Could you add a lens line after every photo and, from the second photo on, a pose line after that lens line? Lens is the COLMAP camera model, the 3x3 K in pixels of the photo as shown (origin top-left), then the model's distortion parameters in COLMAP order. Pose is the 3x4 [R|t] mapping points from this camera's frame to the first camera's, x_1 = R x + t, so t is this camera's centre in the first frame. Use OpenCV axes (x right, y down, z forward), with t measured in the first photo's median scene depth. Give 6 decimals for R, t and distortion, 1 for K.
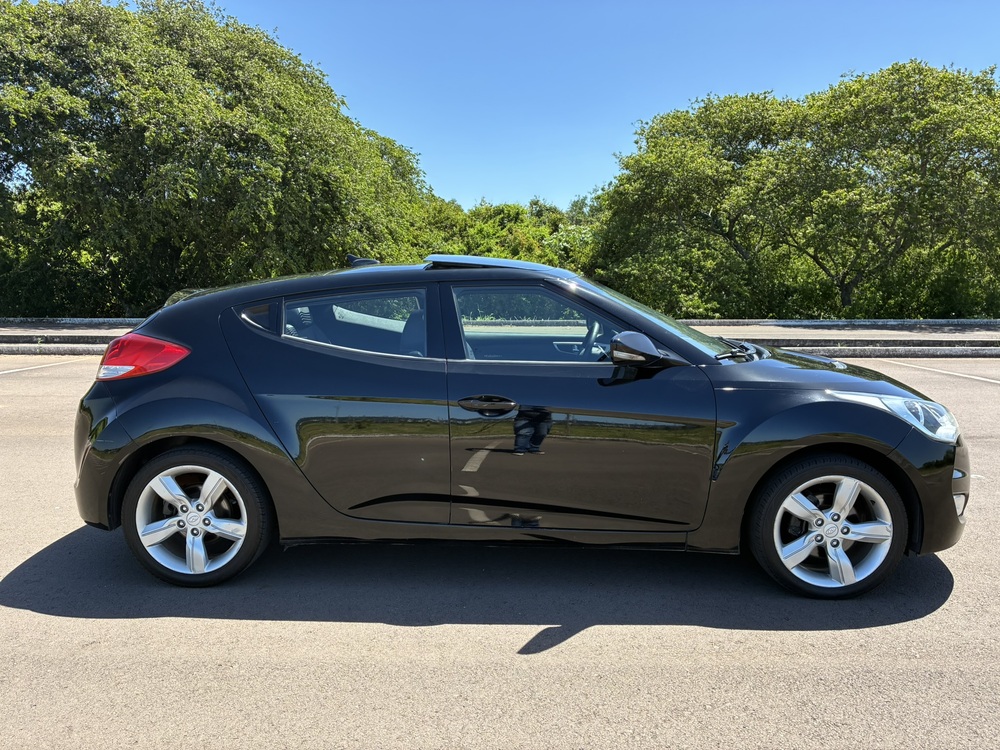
lens RADIAL K [[740.7, 0, 500.0], [0, 740.7, 375.0], [0, 0, 1]] dist [0.005592, -0.000566]
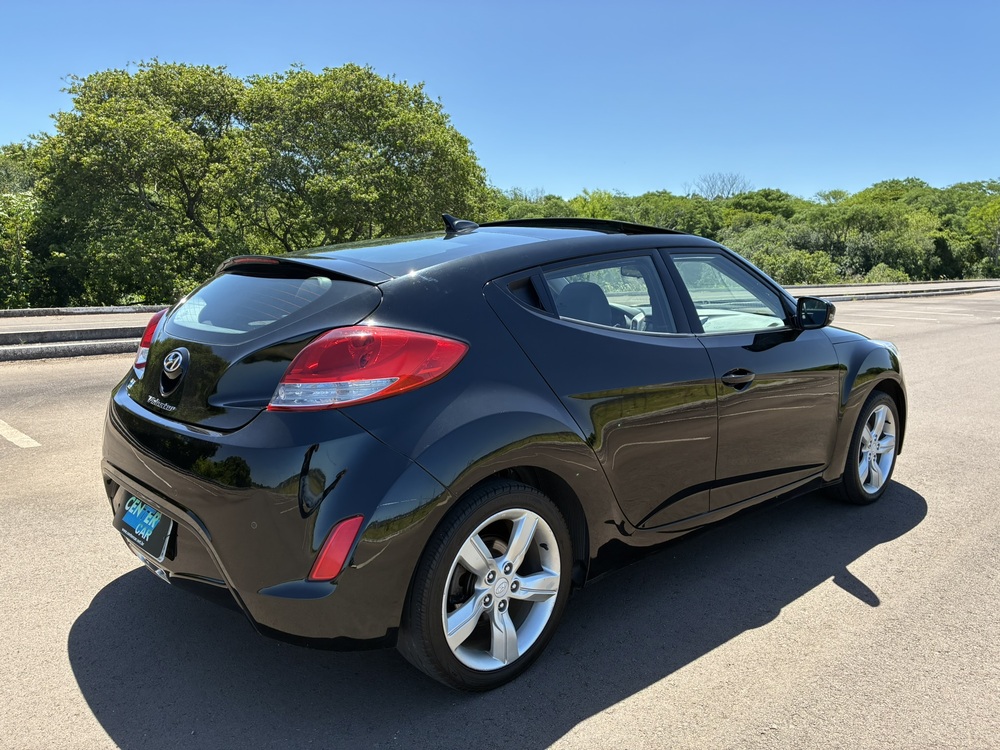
lens RADIAL K [[740.7, 0, 500.0], [0, 740.7, 375.0], [0, 0, 1]] dist [0.005592, -0.000566]
pose [[0.717890, -0.093920, 0.689792, -0.863226], [0.077759, 0.995475, 0.054614, -0.040661], [-0.691801, 0.014431, 0.721944, 0.492978]]
